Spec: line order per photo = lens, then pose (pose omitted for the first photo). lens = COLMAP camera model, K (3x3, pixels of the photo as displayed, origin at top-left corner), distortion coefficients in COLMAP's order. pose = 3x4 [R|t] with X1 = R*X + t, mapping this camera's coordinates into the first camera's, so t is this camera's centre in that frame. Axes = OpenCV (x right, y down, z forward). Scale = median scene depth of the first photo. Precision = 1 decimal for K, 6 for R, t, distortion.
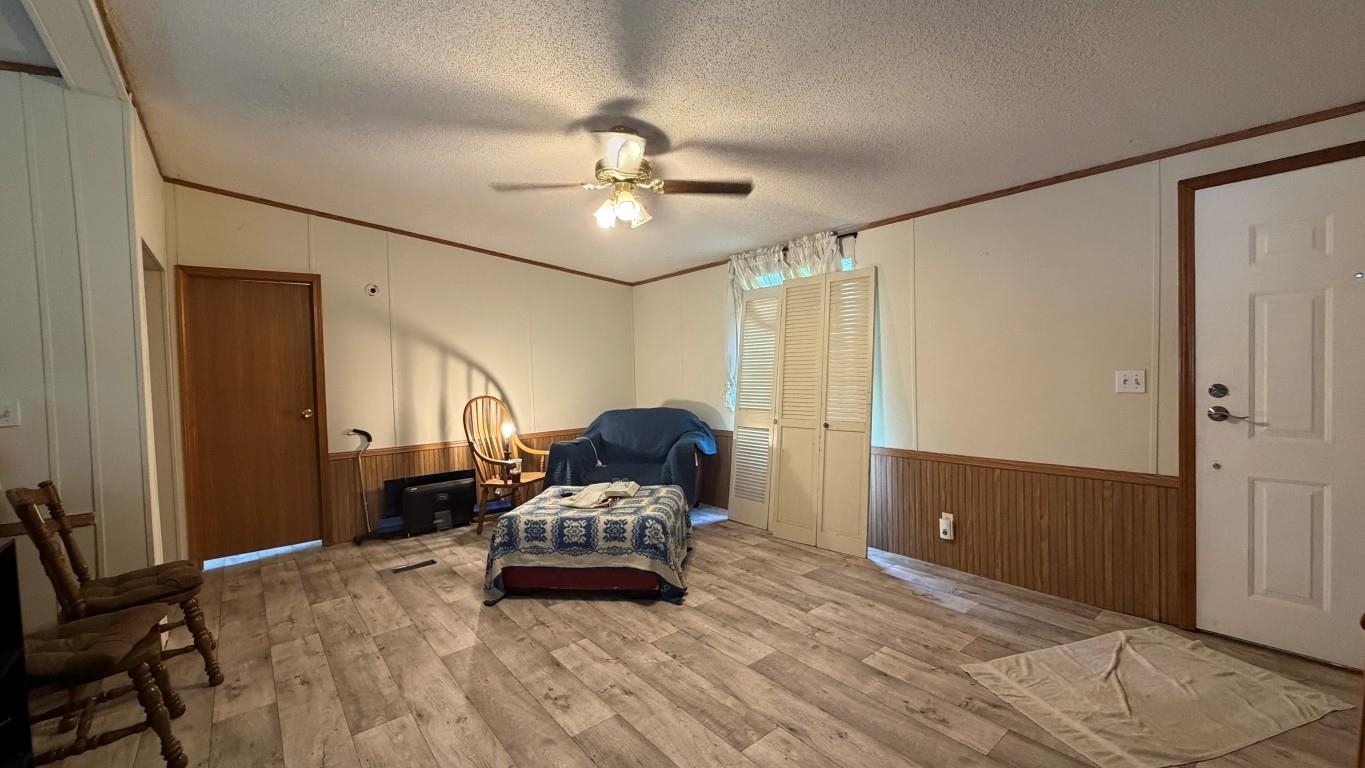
lens RADIAL K [[540.9, 0, 670.3], [0, 540.9, 386.5], [0, 0, 1]] dist [-0.001266, -0.000248]
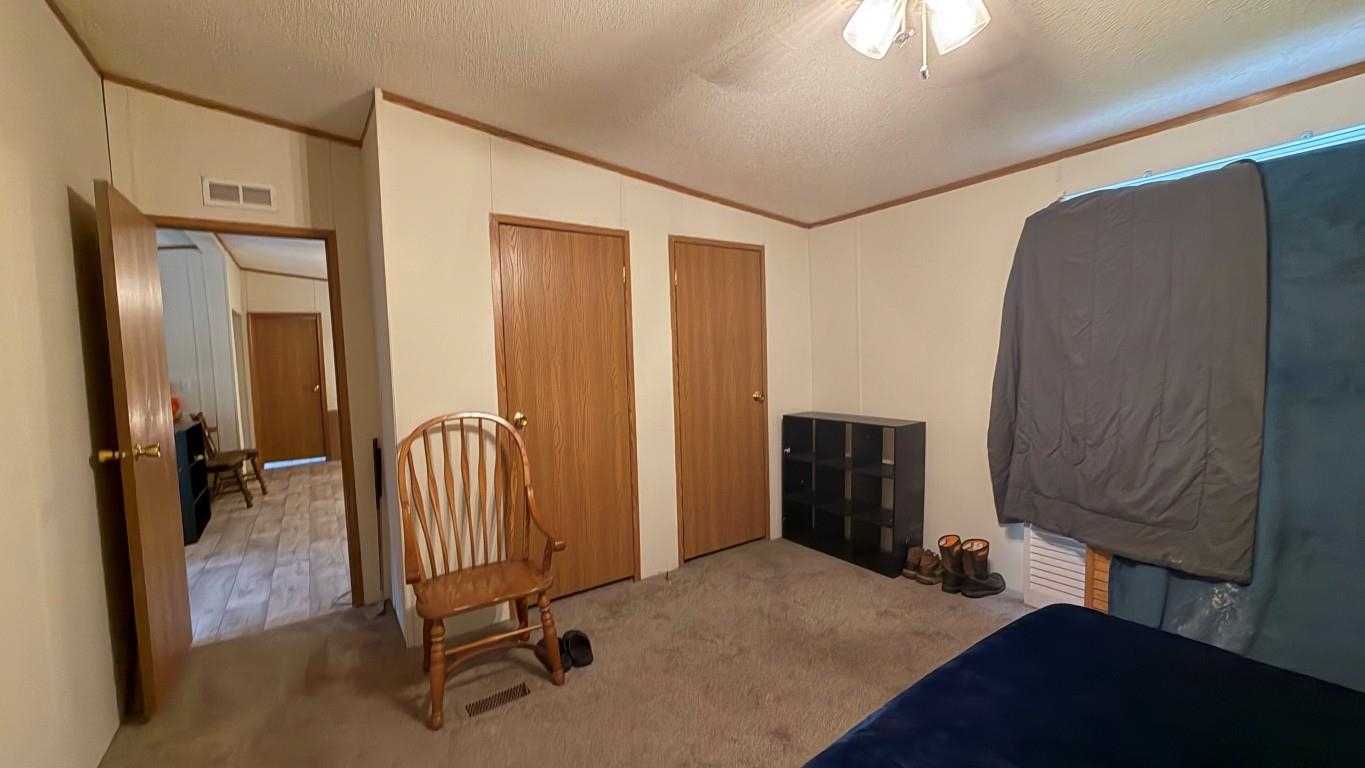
lens RADIAL K [[540.9, 0, 686.8], [0, 540.9, 389.1], [0, 0, 1]] dist [-0.001266, -0.000248]
pose [[0.997670, 0.007239, -0.067833, 0.845630], [-0.004436, 0.999134, 0.041382, -0.035887], [0.068074, -0.040984, 0.996838, -0.891549]]
